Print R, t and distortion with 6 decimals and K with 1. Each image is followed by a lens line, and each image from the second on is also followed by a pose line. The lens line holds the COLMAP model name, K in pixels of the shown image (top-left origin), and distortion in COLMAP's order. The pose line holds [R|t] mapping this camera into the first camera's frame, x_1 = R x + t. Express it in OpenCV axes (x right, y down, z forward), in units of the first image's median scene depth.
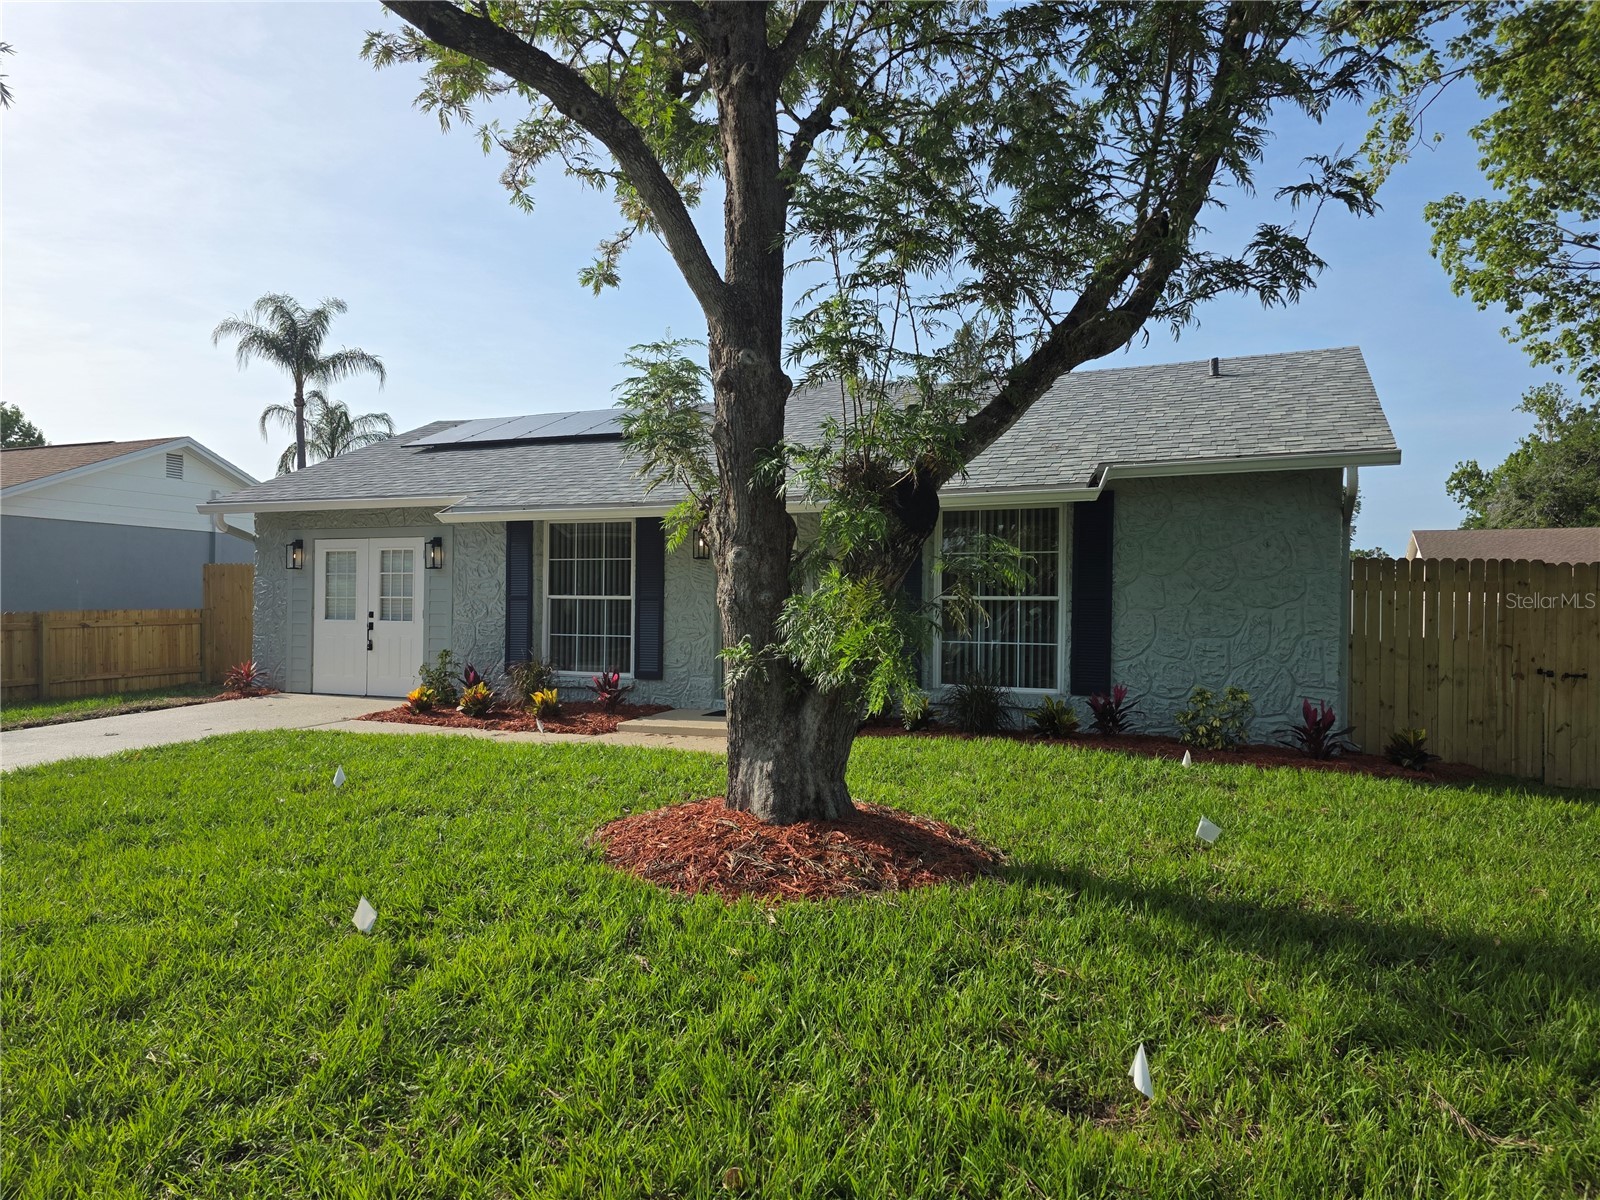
lens RADIAL K [[1076.1, 0, 799.8], [0, 1076.1, 599.3], [0, 0, 1]] dist [0.044983, -0.024503]
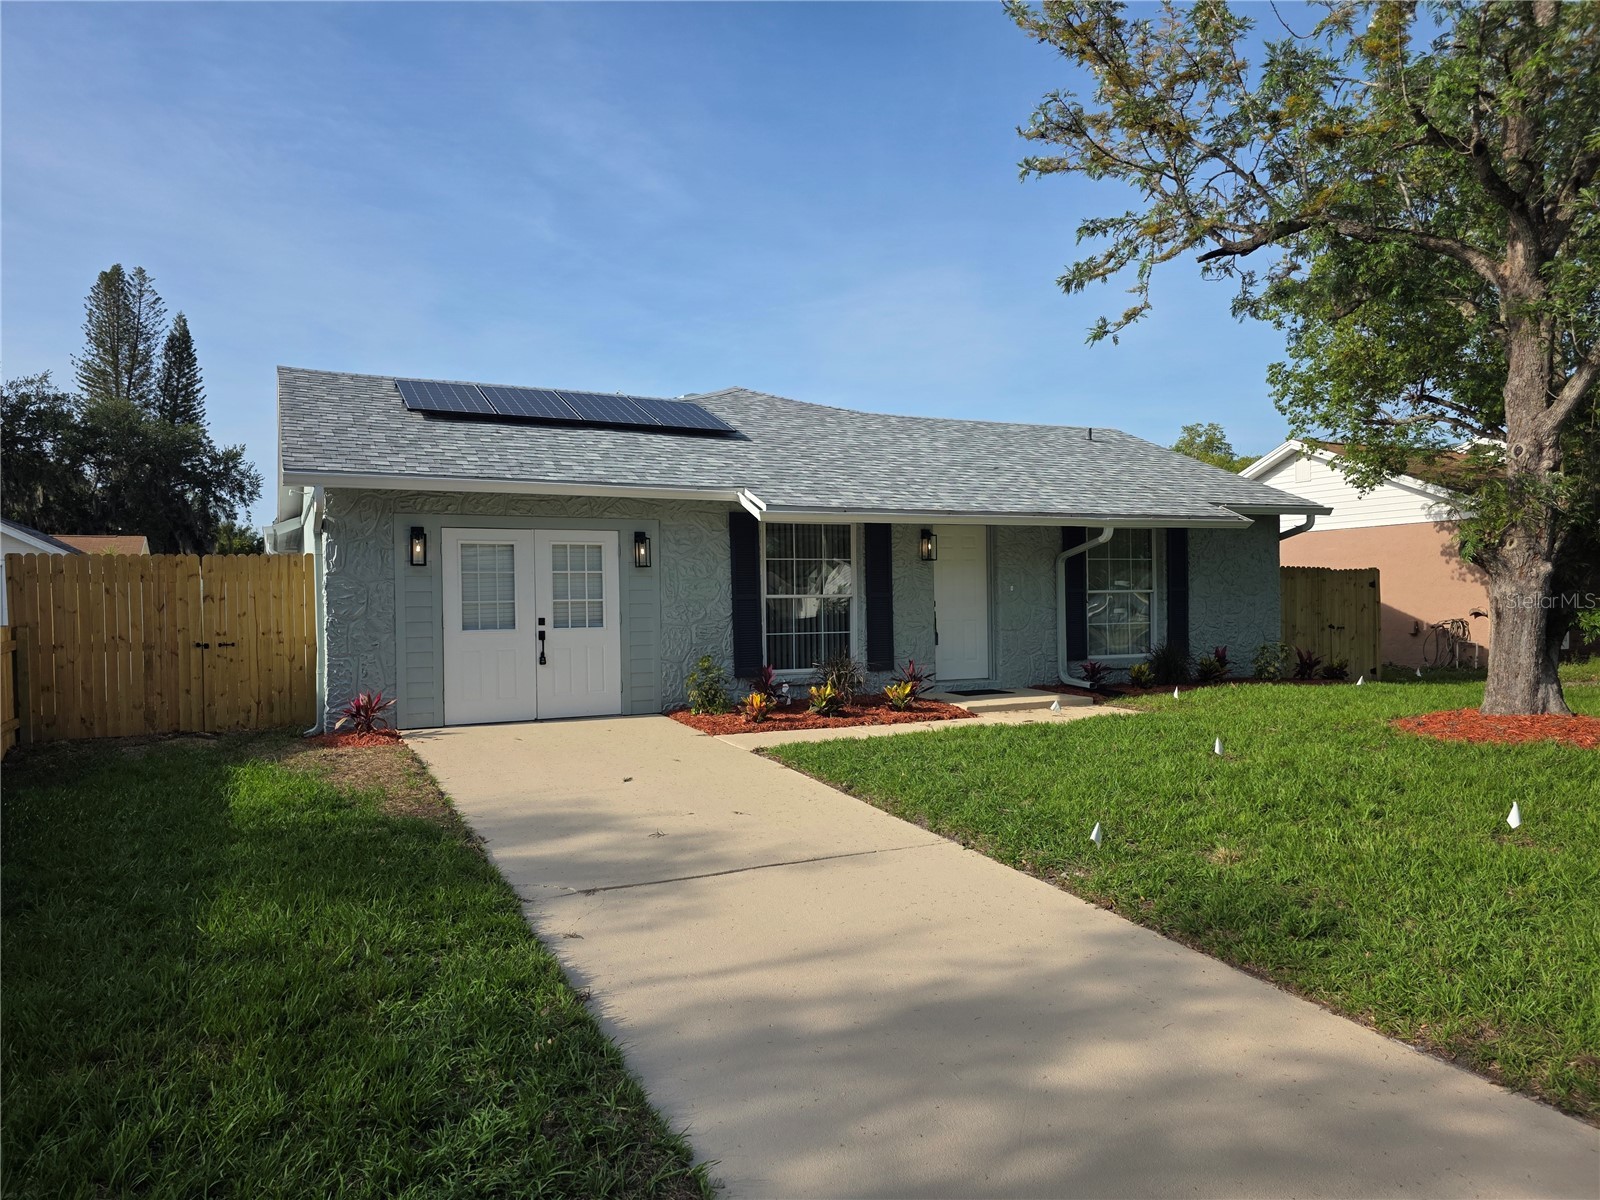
lens RADIAL K [[1076.1, 0, 799.8], [0, 1076.1, 599.4], [0, 0, 1]] dist [0.044983, -0.024503]
pose [[0.662650, -0.019081, 0.748686, -0.900138], [0.012590, 0.999818, 0.014338, -0.012602], [-0.748823, -0.000075, 0.662770, 0.305335]]
